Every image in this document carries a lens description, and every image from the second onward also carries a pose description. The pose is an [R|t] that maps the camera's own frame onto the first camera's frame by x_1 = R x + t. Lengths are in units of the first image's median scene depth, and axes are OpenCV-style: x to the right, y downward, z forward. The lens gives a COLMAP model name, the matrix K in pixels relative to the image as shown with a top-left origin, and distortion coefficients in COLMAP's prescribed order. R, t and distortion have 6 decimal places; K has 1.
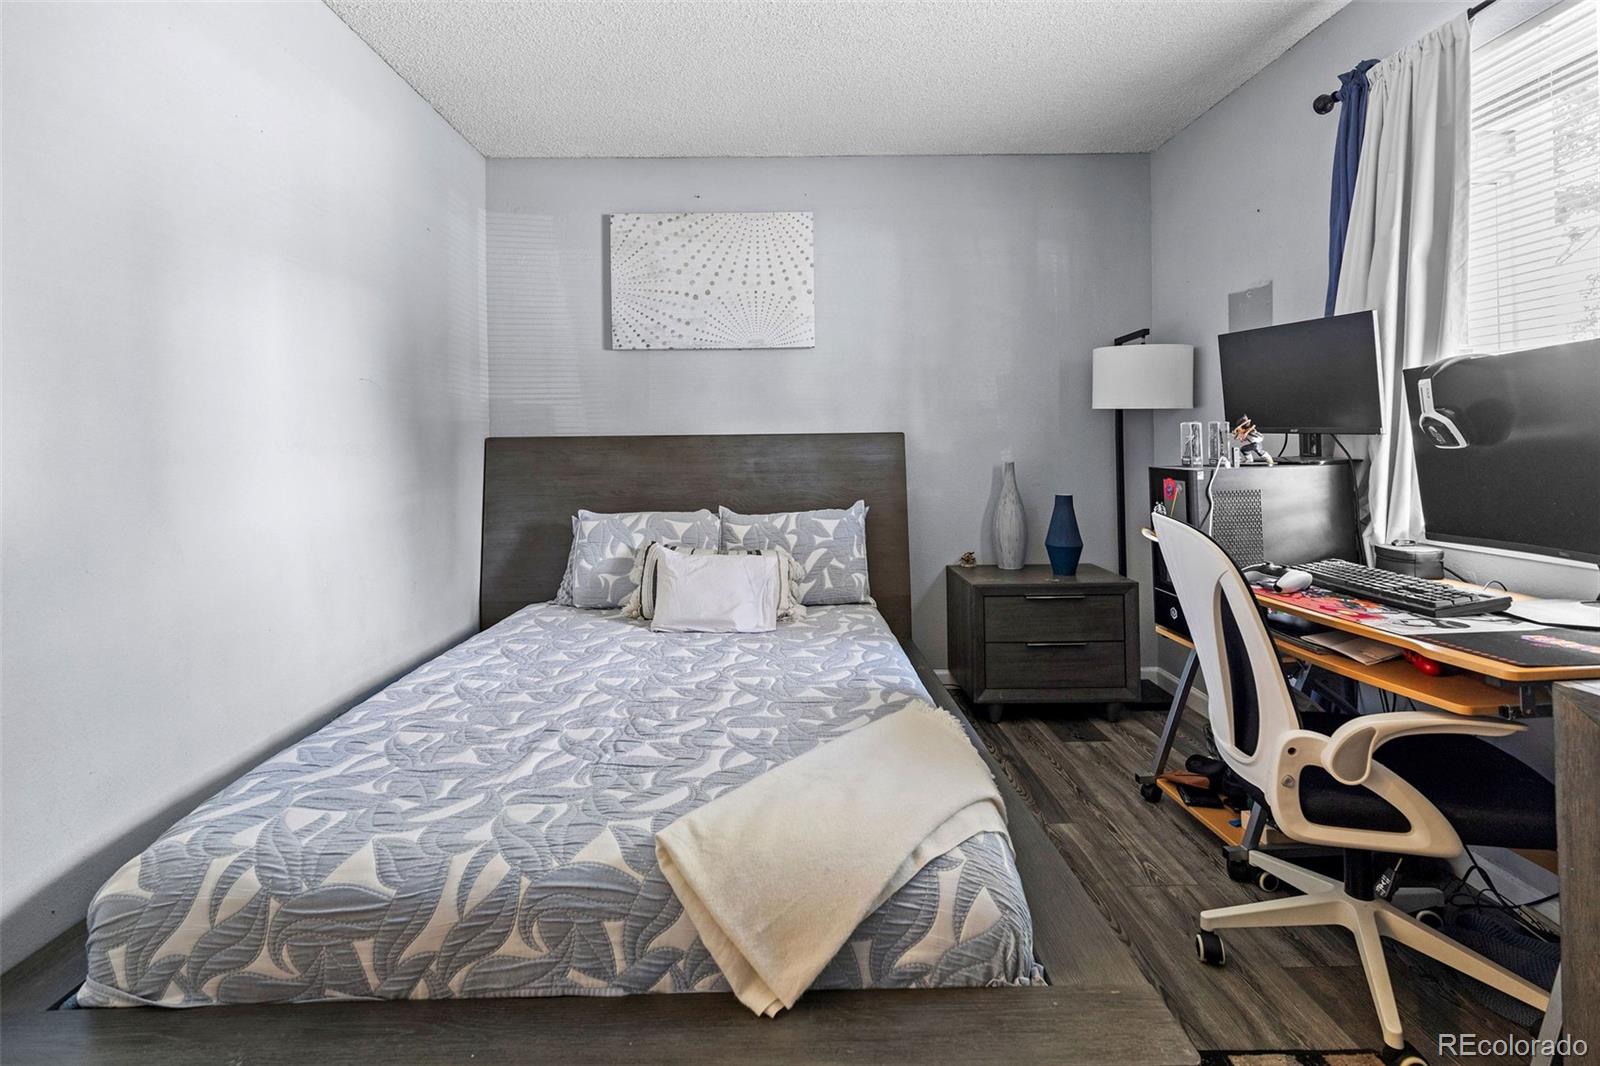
lens RADIAL K [[739.3, 0, 796.0], [0, 739.3, 456.2], [0, 0, 1]] dist [0.003104, 0.000088]
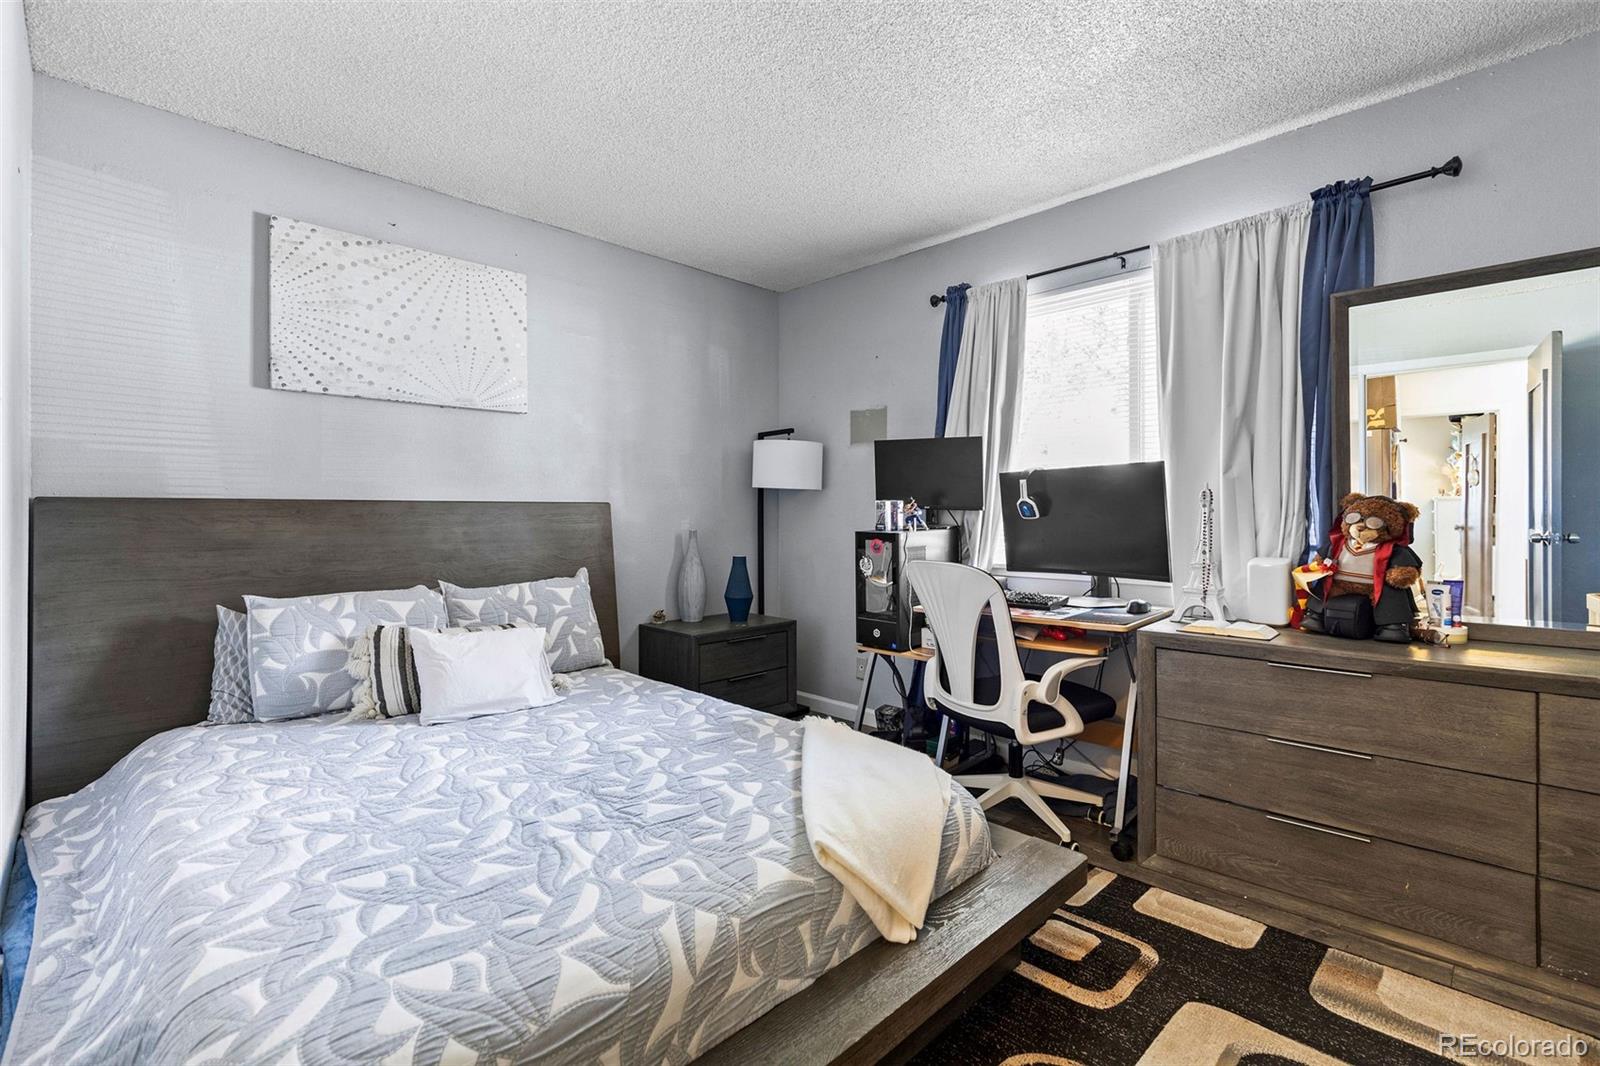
lens RADIAL K [[716.3, 0, 791.5], [0, 716.3, 525.5], [0, 0, 1]] dist [0.004853, -0.000668]
pose [[0.721814, -0.000445, 0.692087, -0.424621], [0.003657, 0.999988, -0.003171, 0.005458], [-0.692078, 0.004820, 0.721807, 0.084354]]
